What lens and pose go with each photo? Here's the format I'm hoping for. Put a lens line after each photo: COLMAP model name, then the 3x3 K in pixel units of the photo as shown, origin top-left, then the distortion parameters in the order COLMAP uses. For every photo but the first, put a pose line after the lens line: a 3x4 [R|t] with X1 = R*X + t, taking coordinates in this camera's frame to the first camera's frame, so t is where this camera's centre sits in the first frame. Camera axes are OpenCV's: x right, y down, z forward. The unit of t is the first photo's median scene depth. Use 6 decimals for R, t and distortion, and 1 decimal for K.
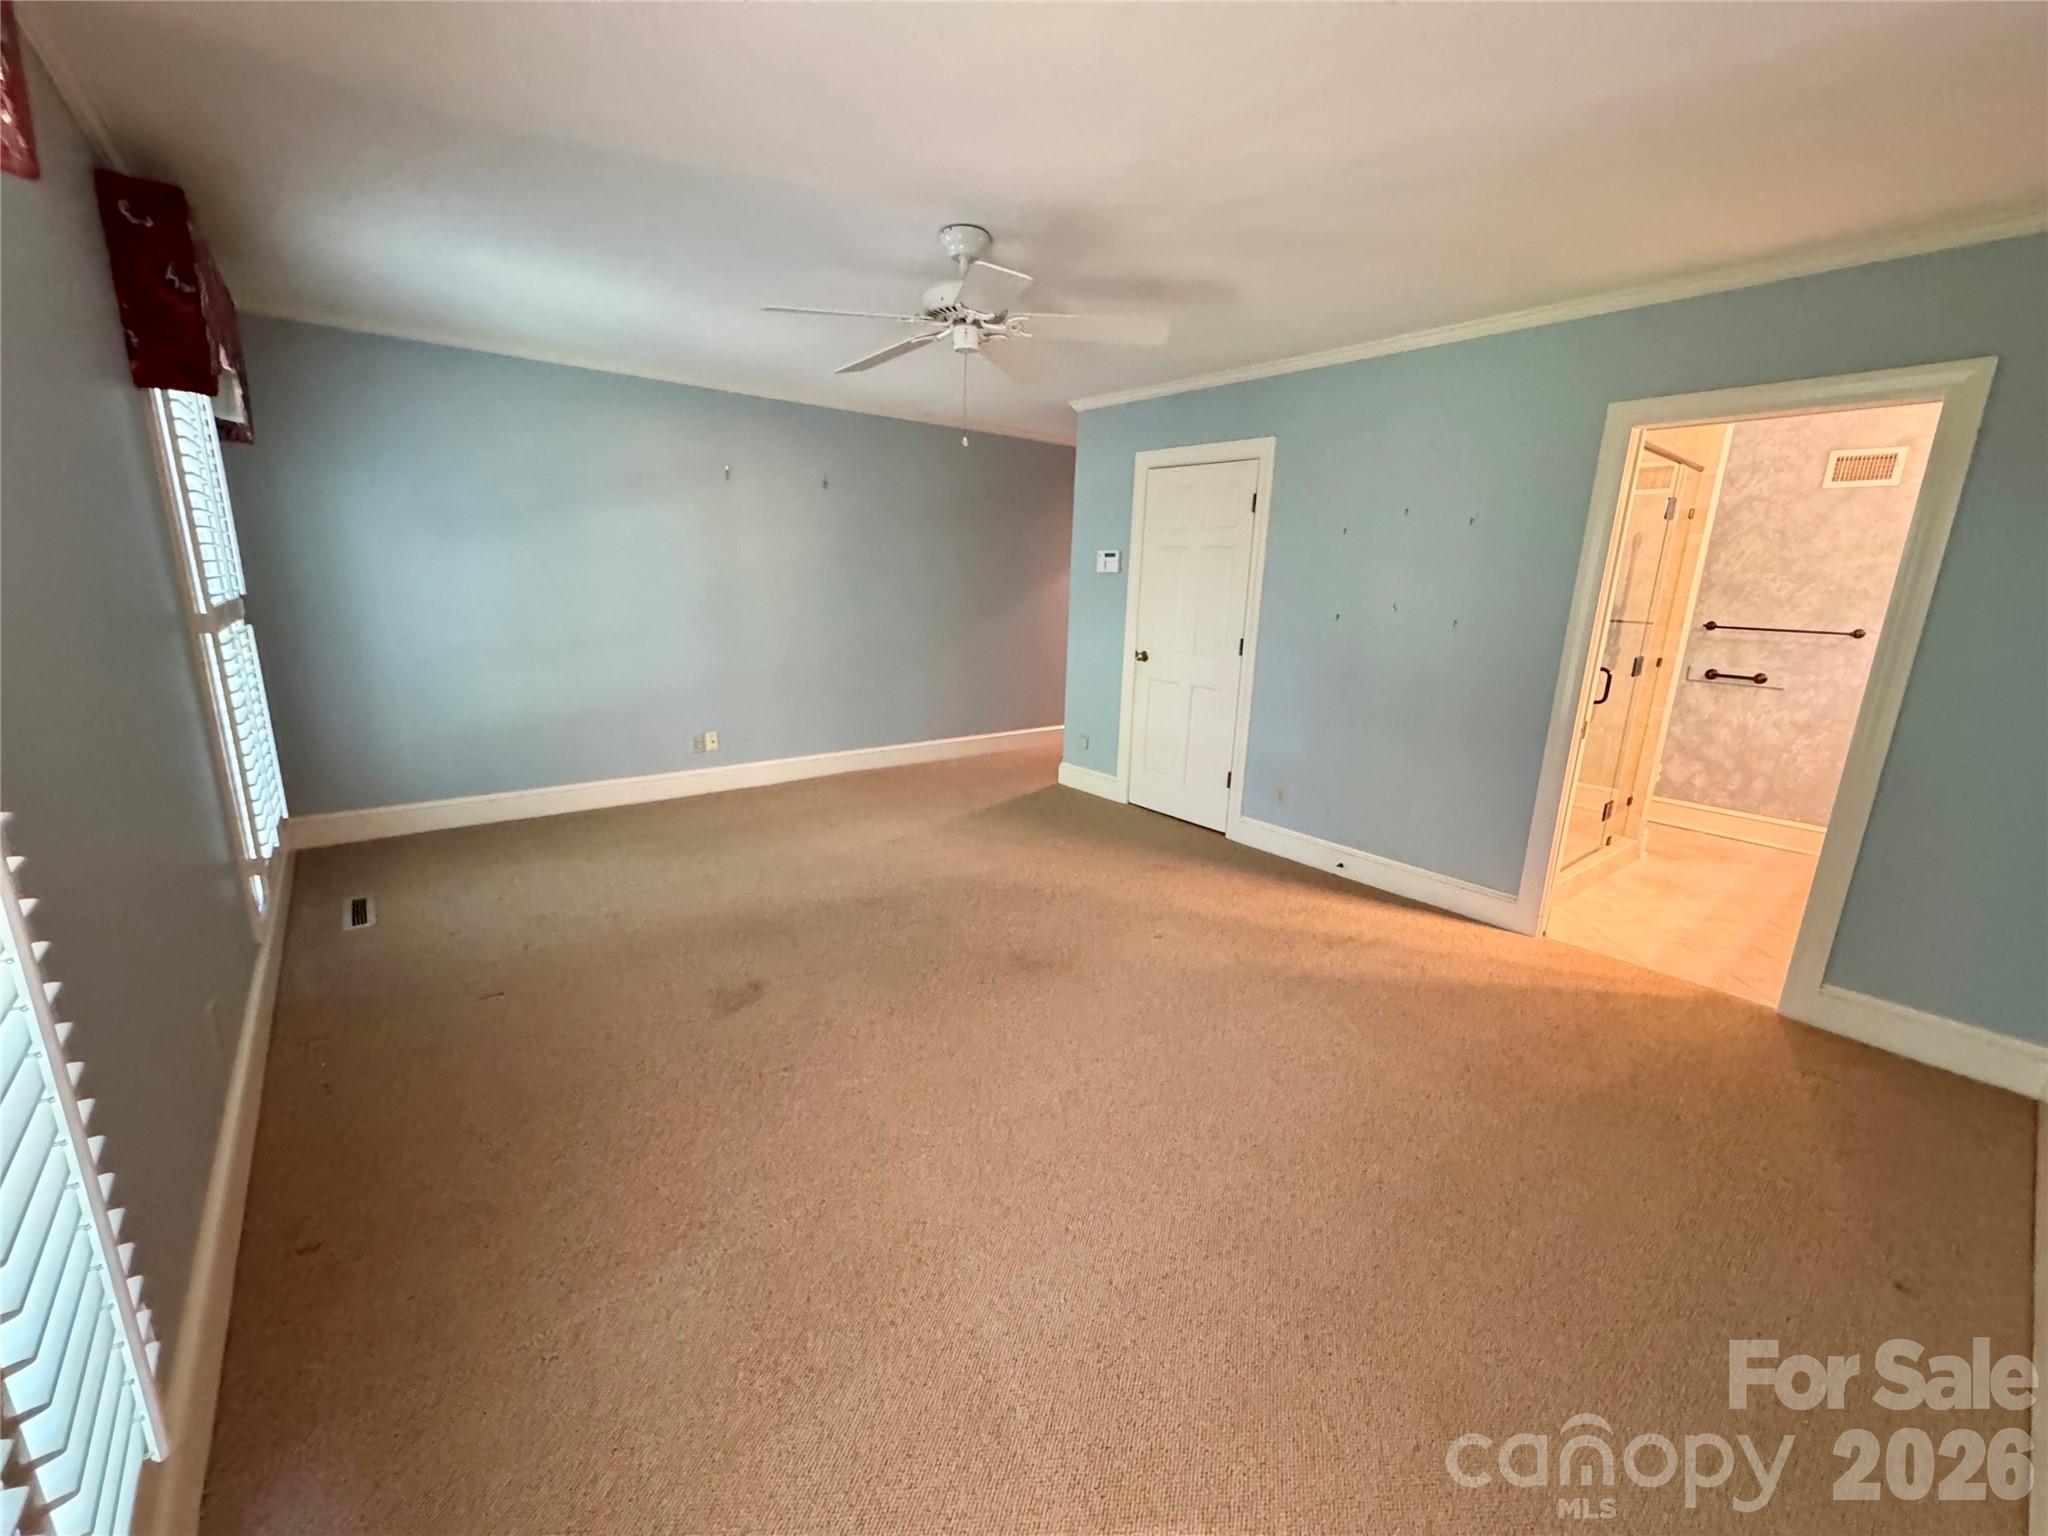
lens RADIAL K [[816.1, 0, 1021.3], [0, 816.1, 768.3], [0, 0, 1]] dist [-0.002569, 0.000364]
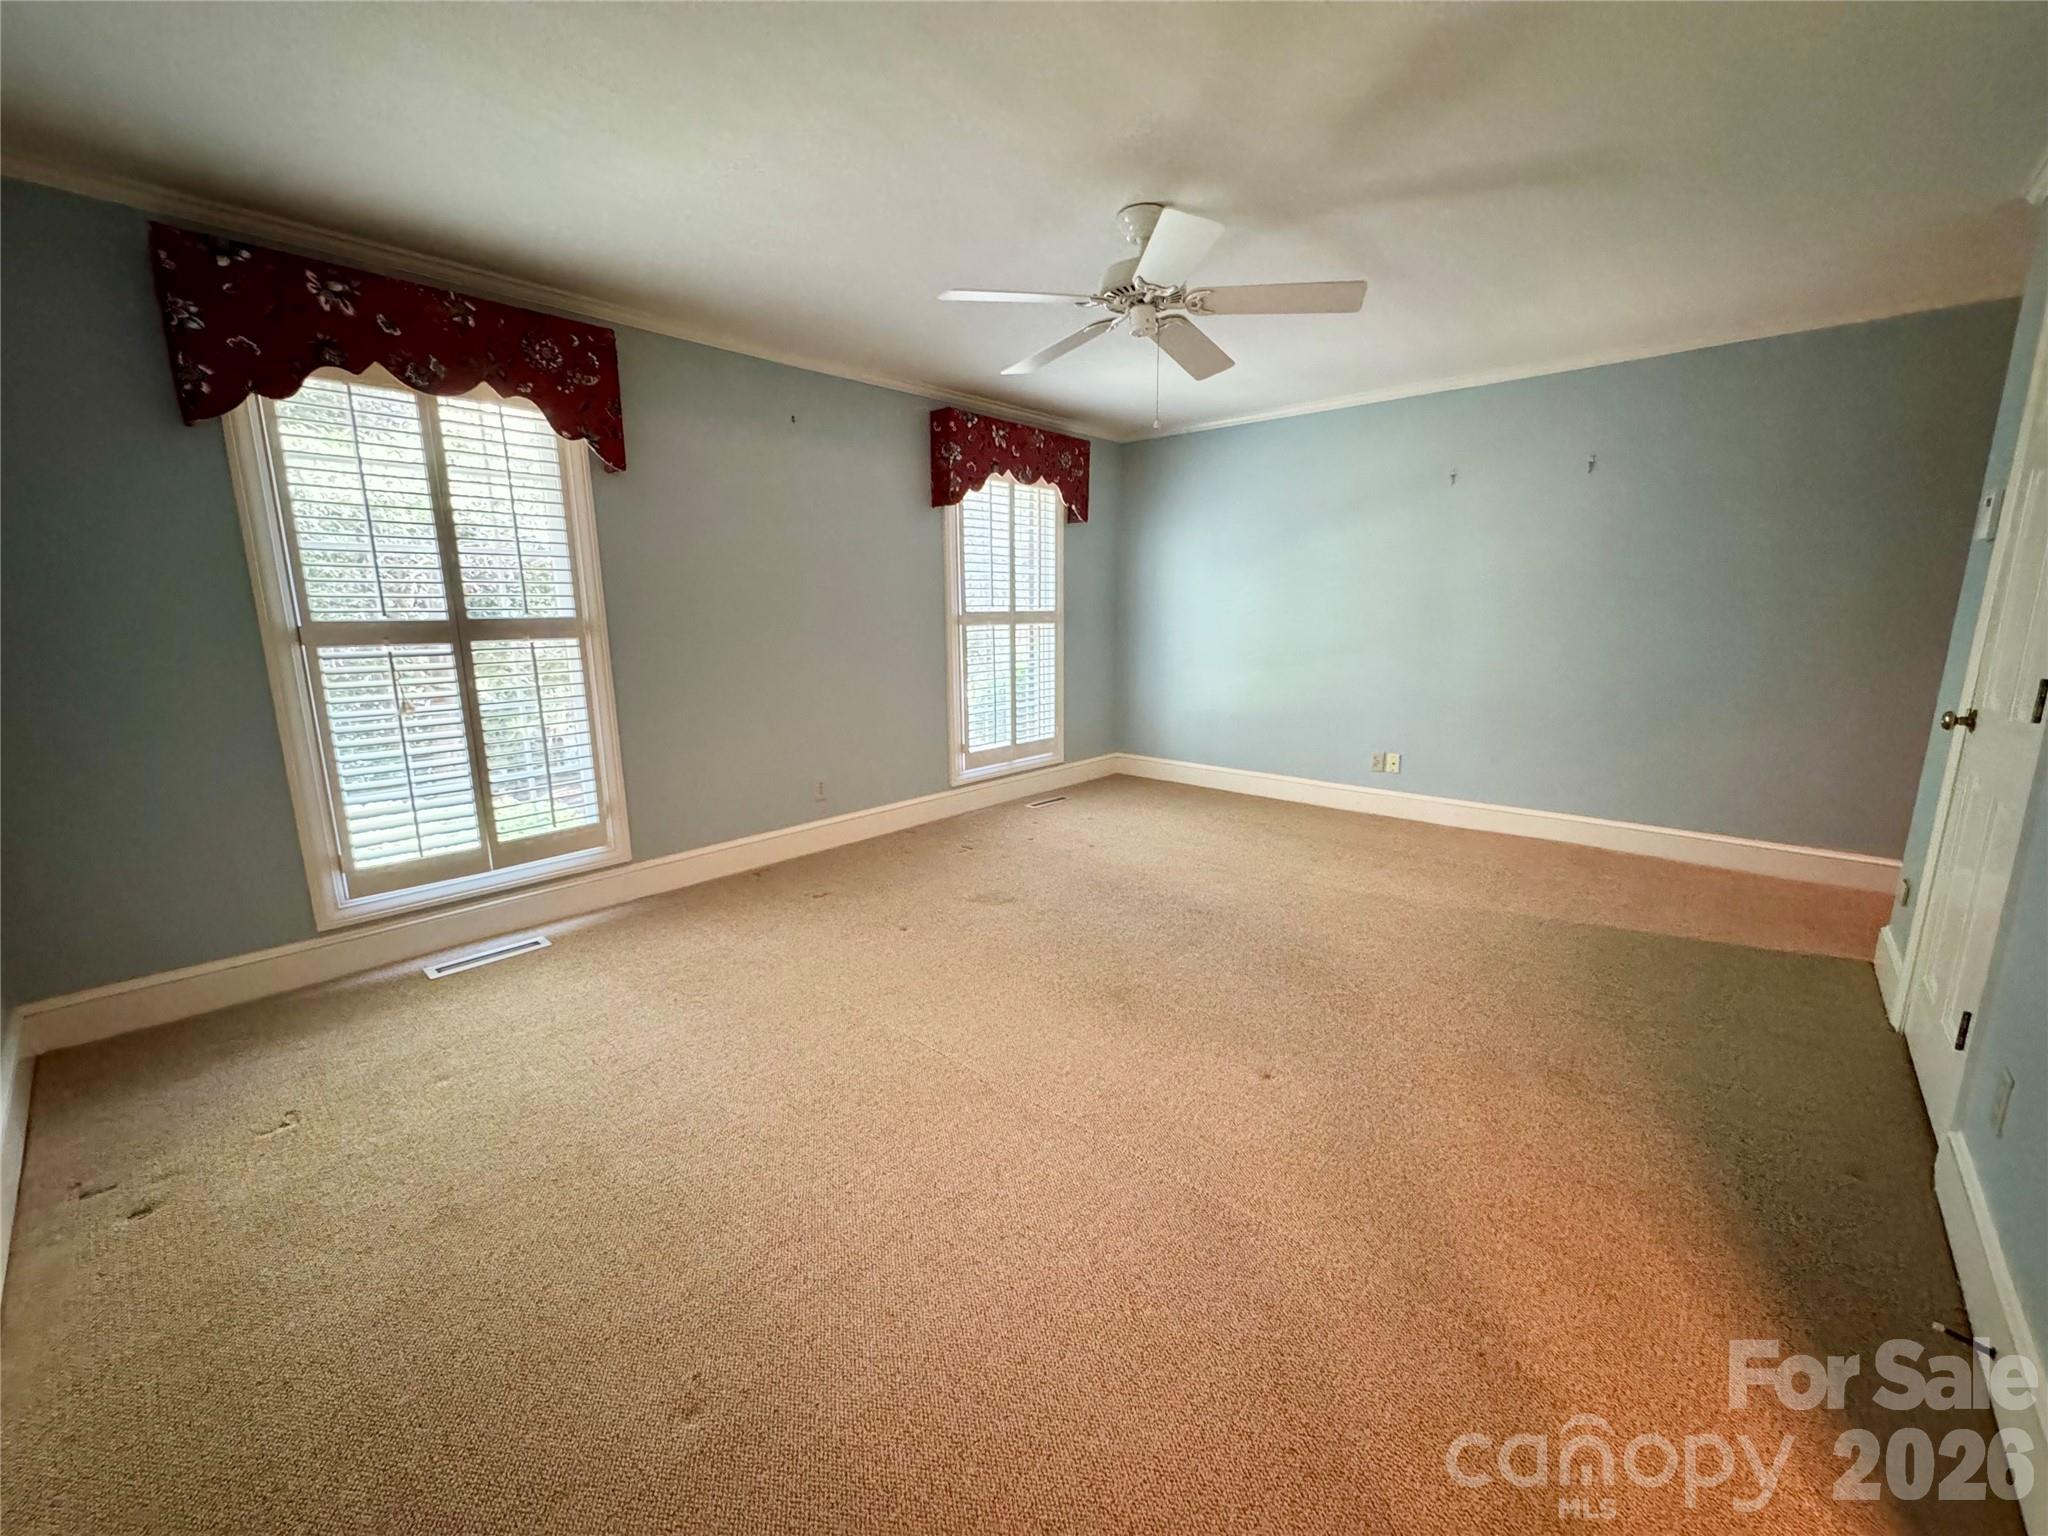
lens RADIAL K [[816.1, 0, 1021.3], [0, 816.1, 768.3], [0, 0, 1]] dist [-0.002569, 0.000364]
pose [[0.122954, 0.158112, -0.979736, 0.621231], [-0.224413, 0.966085, 0.127745, -0.063678], [0.966706, 0.204159, 0.154267, 0.532456]]
